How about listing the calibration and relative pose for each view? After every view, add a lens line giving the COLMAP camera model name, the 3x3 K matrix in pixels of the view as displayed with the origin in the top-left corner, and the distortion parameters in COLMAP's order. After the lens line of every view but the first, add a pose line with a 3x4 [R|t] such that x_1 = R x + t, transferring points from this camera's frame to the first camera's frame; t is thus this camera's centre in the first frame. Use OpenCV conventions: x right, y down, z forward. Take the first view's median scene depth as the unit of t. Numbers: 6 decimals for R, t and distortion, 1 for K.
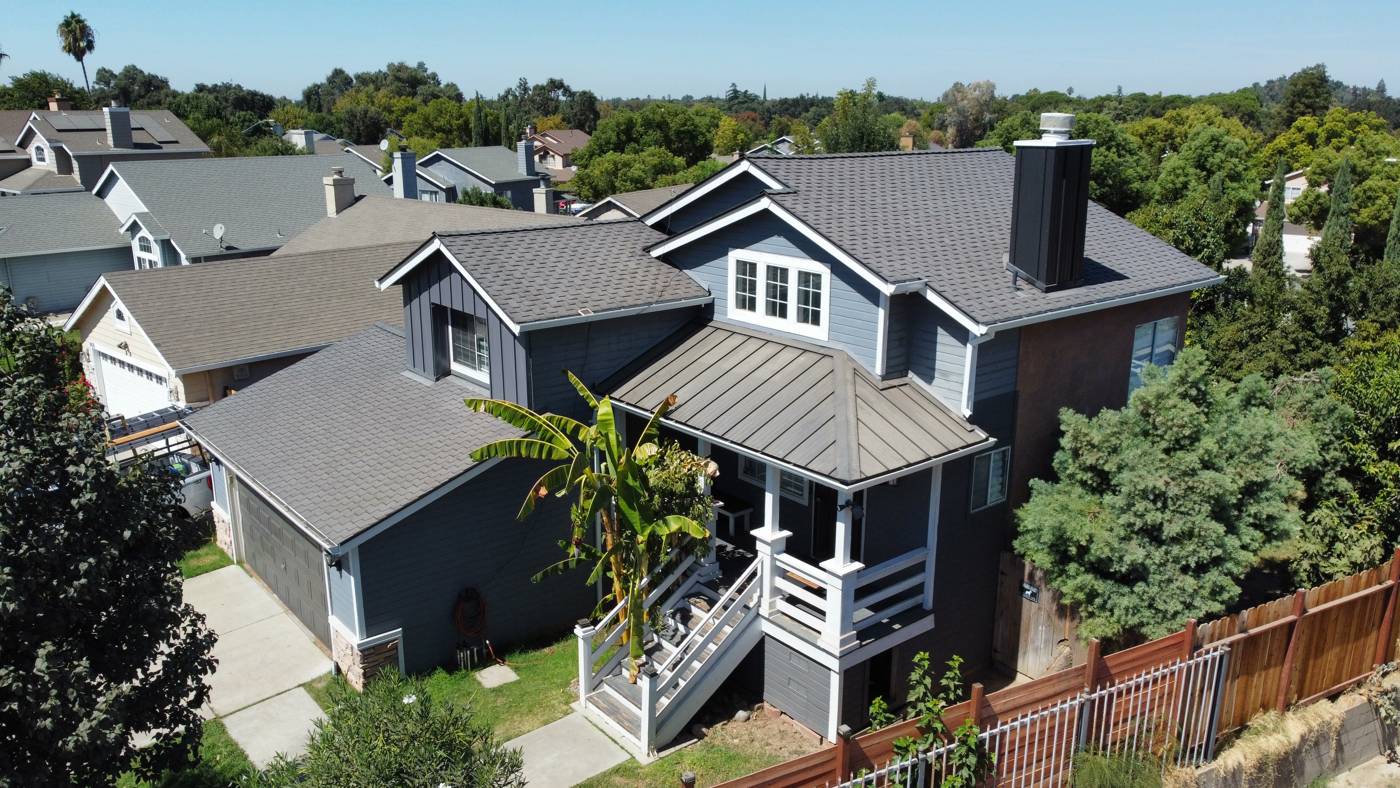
lens RADIAL K [[1067.9, 0, 703.3], [0, 1067.9, 401.4], [0, 0, 1]] dist [0.011362, -0.000046]
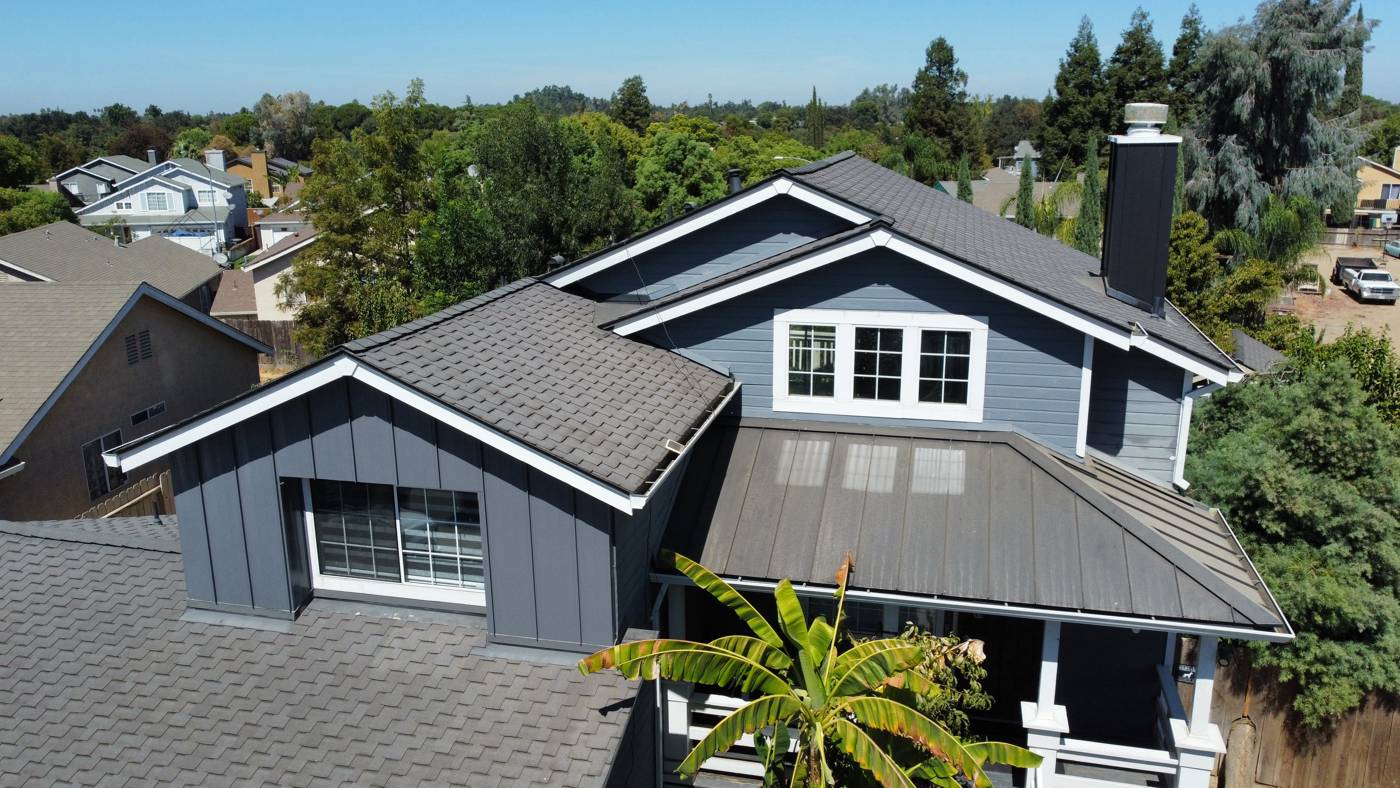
lens RADIAL K [[1067.9, 0, 698.4], [0, 1067.9, 397.0], [0, 0, 1]] dist [0.011362, -0.000046]
pose [[0.803623, -0.166288, 0.571436, -0.423305], [0.174928, 0.983757, 0.040268, -0.128942], [-0.568850, 0.067600, 0.819658, 0.493308]]
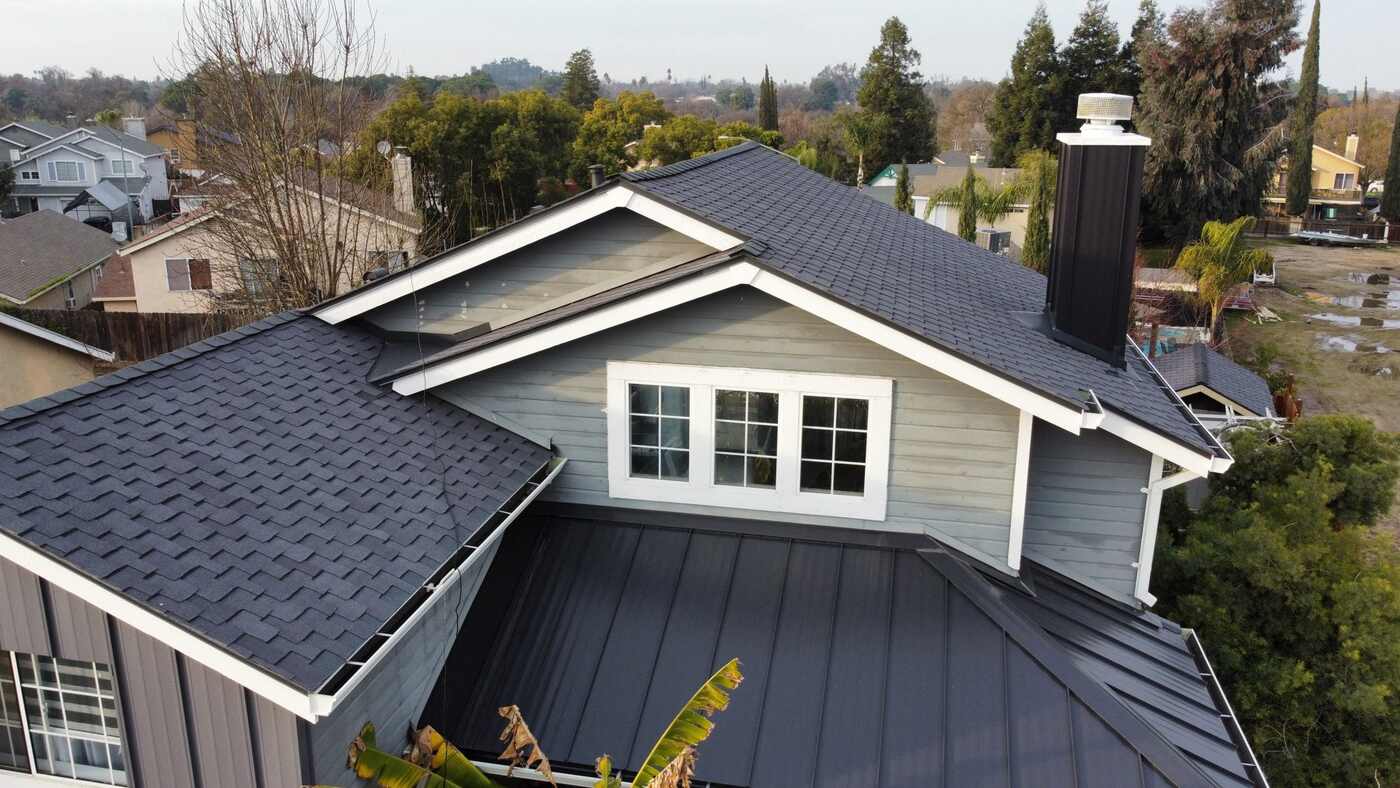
lens RADIAL K [[1067.9, 0, 697.6], [0, 1067.9, 383.1], [0, 0, 1]] dist [0.011362, -0.000046]
pose [[0.782066, -0.165655, 0.600776, -0.253349], [0.165358, 0.984629, 0.056241, -0.160983], [-0.600858, 0.055359, 0.797437, 0.596137]]
